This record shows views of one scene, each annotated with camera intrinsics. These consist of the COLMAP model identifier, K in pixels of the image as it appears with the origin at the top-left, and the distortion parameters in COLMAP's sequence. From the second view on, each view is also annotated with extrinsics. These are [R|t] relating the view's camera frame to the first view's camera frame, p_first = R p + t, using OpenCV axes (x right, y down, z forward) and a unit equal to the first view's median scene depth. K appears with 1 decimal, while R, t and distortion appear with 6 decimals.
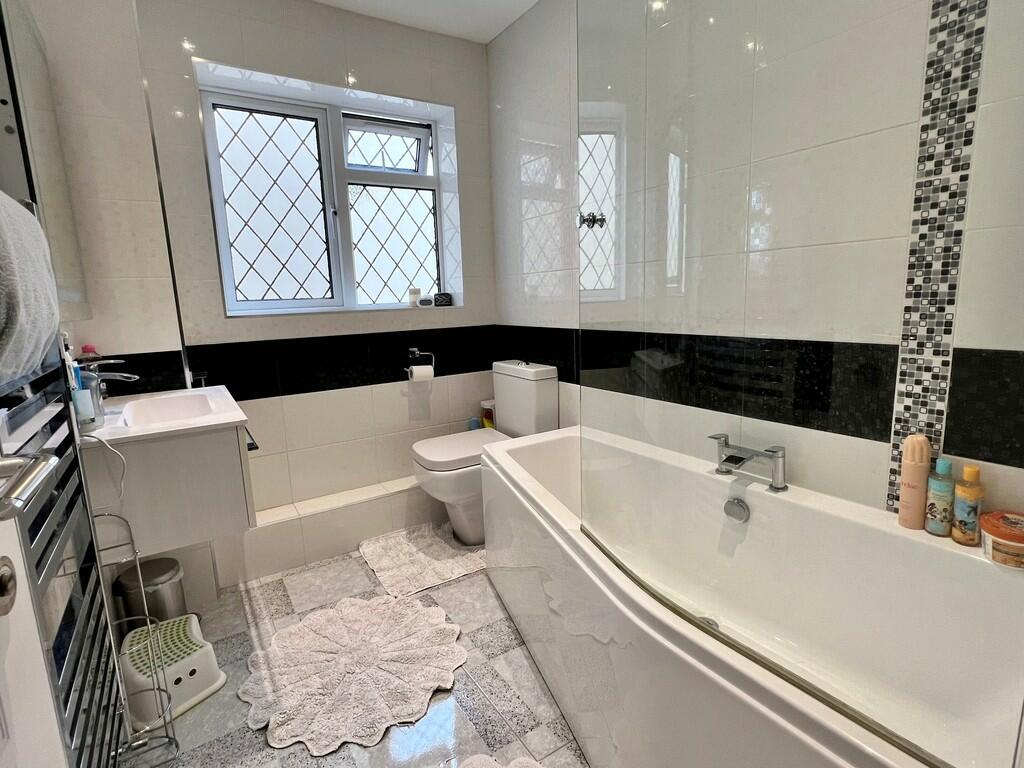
lens RADIAL K [[524.1, 0, 511.5], [0, 524.1, 386.1], [0, 0, 1]] dist [-0.004649, -0.001025]
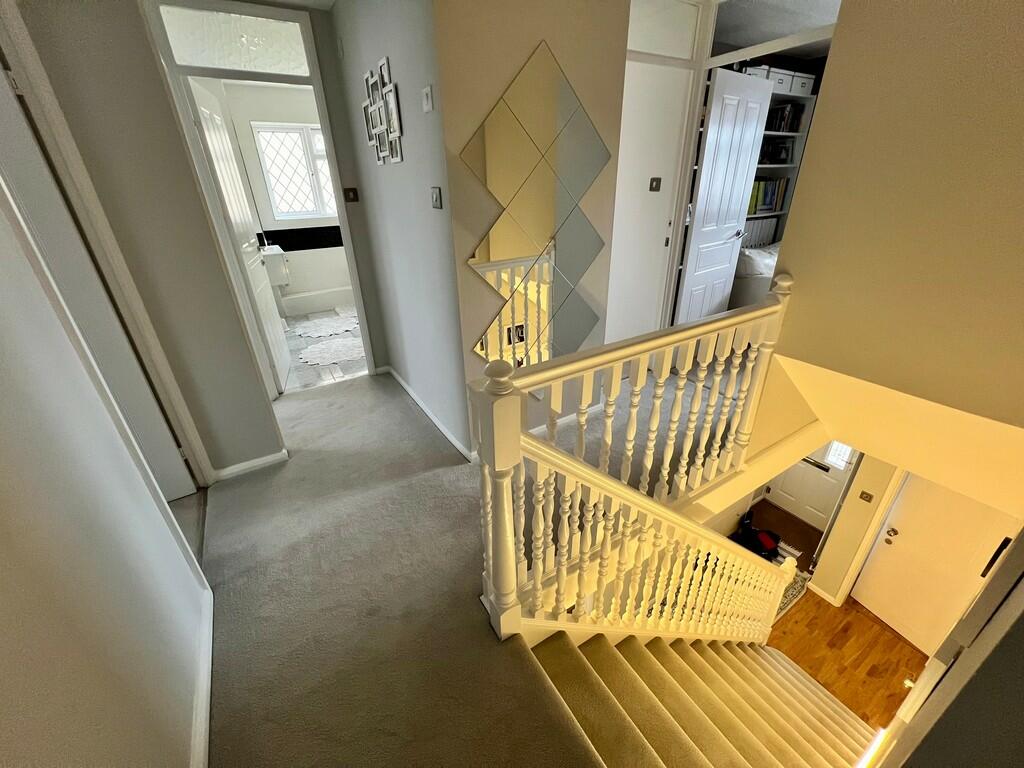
lens RADIAL K [[412.0, 0, 510.7], [0, 412.0, 381.8], [0, 0, 1]] dist [0.000116, 0.000118]
pose [[0.999804, 0.015509, -0.012268, 0.491440], [-0.011441, 0.959701, 0.280789, 0.042927], [0.016128, -0.280593, 0.959691, -0.871866]]
